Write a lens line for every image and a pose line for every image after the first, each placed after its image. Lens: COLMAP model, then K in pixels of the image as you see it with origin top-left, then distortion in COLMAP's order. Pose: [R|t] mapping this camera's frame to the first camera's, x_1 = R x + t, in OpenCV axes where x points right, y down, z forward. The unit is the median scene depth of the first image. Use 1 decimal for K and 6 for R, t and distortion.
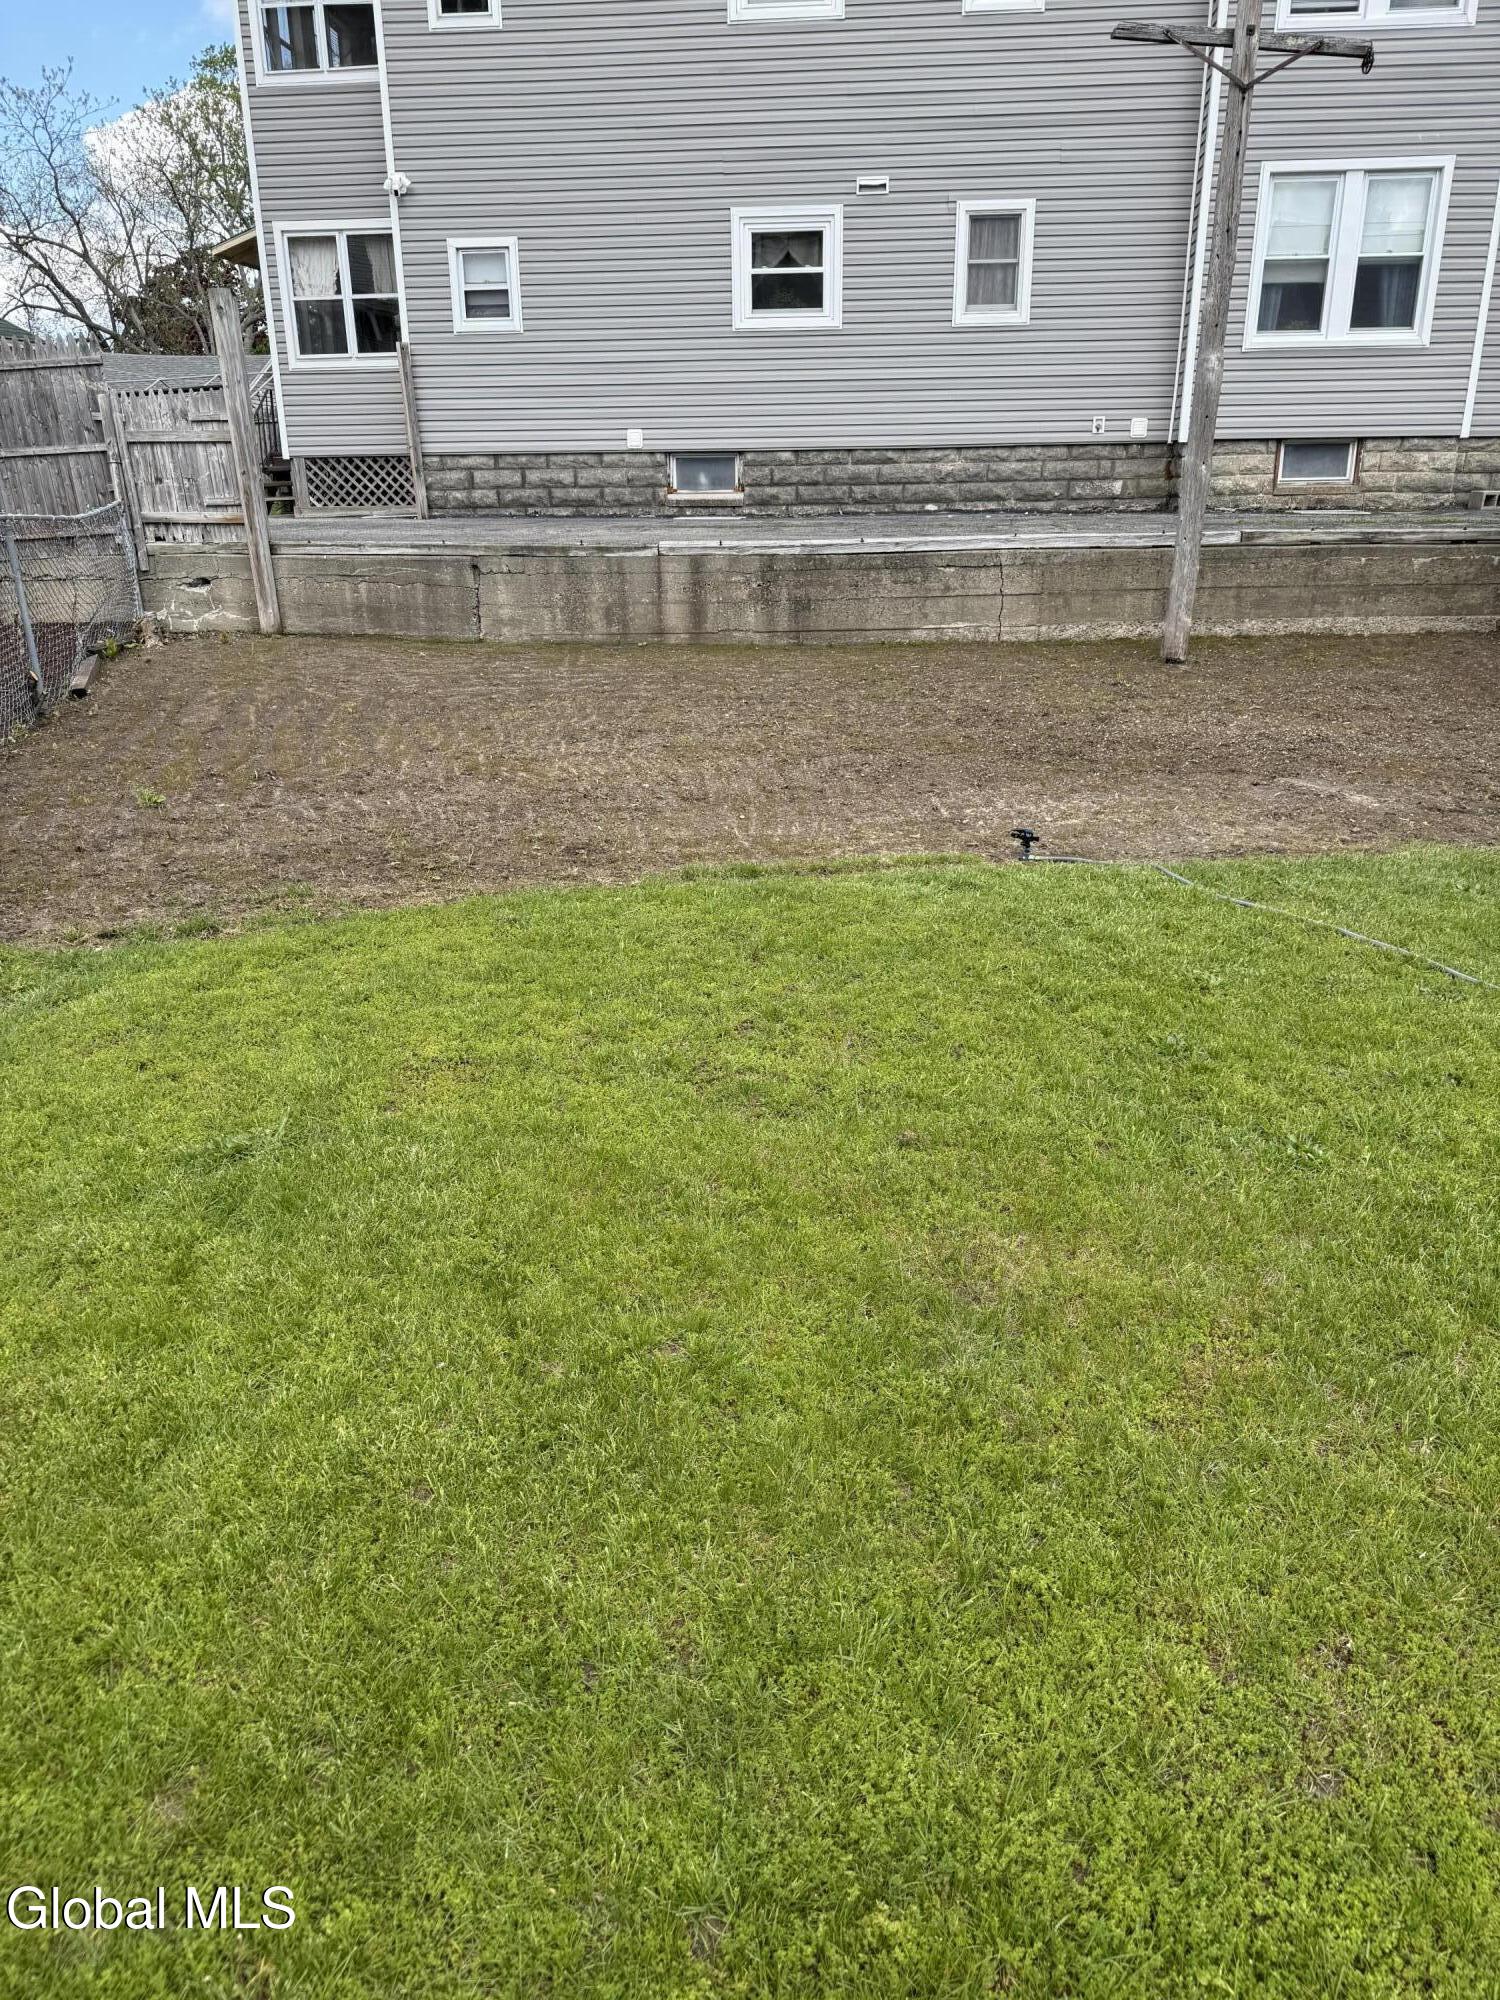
lens RADIAL K [[1375.6, 0, 750.0], [0, 1375.6, 1000.0], [0, 0, 1]] dist [0.075663, -0.114594]
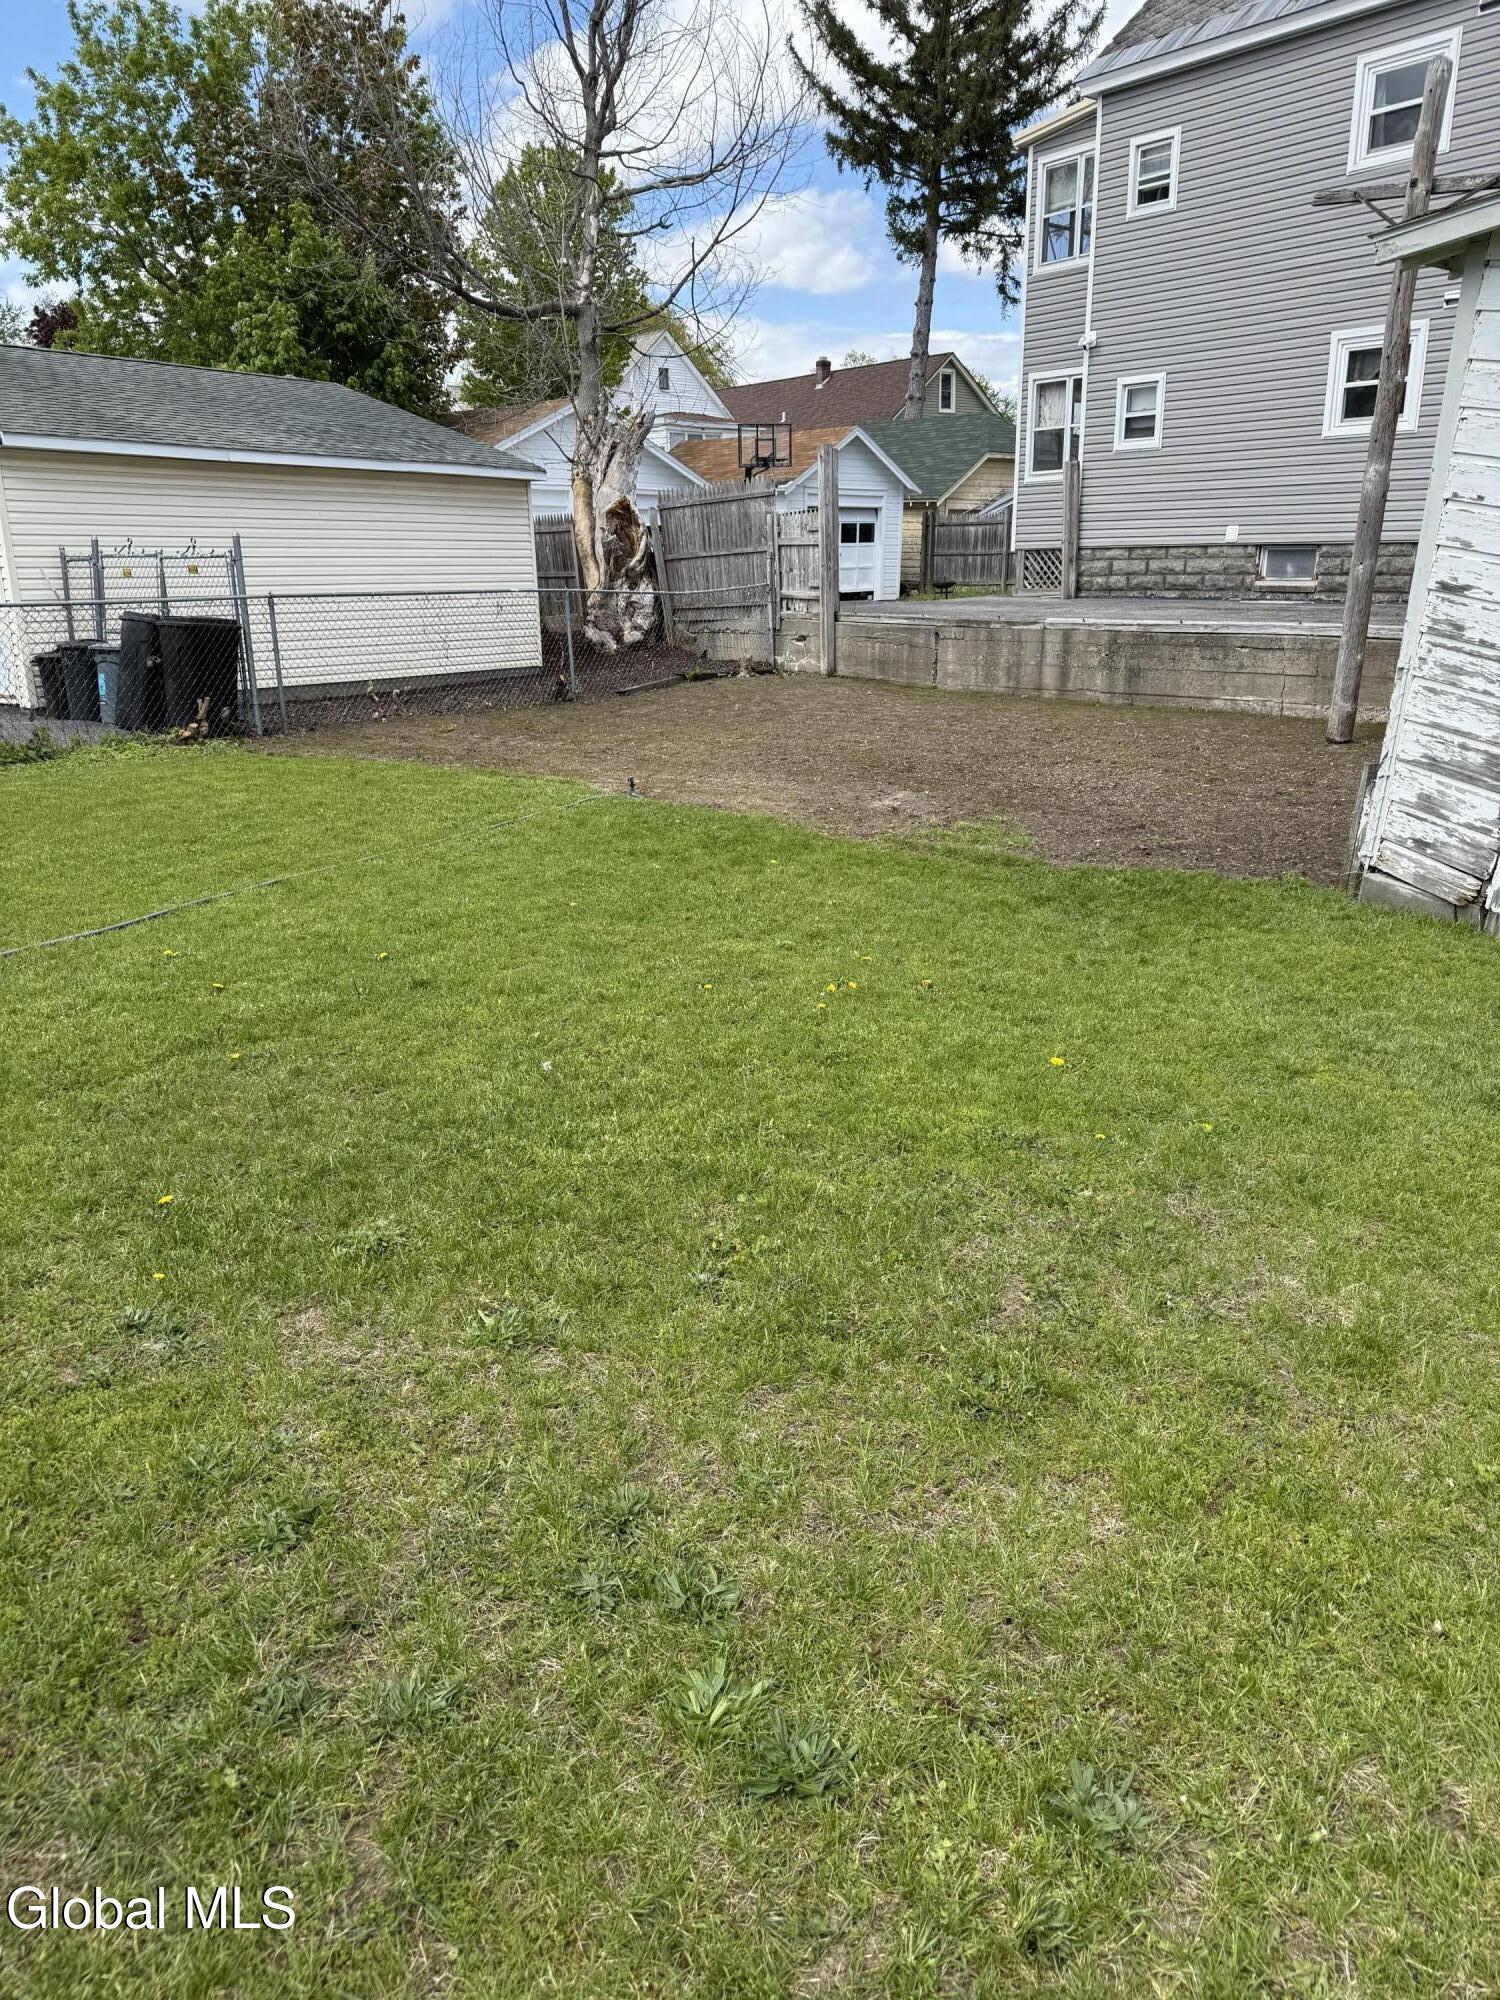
lens RADIAL K [[1389.8, 0, 750.0], [0, 1389.8, 1000.0], [0, 0, 1]] dist [-0.035541, -0.001002]
pose [[0.712200, 0.210428, -0.669694, 0.482119], [-0.242468, 0.969038, 0.046628, 0.008742], [0.658771, 0.129171, 0.741171, -0.046791]]
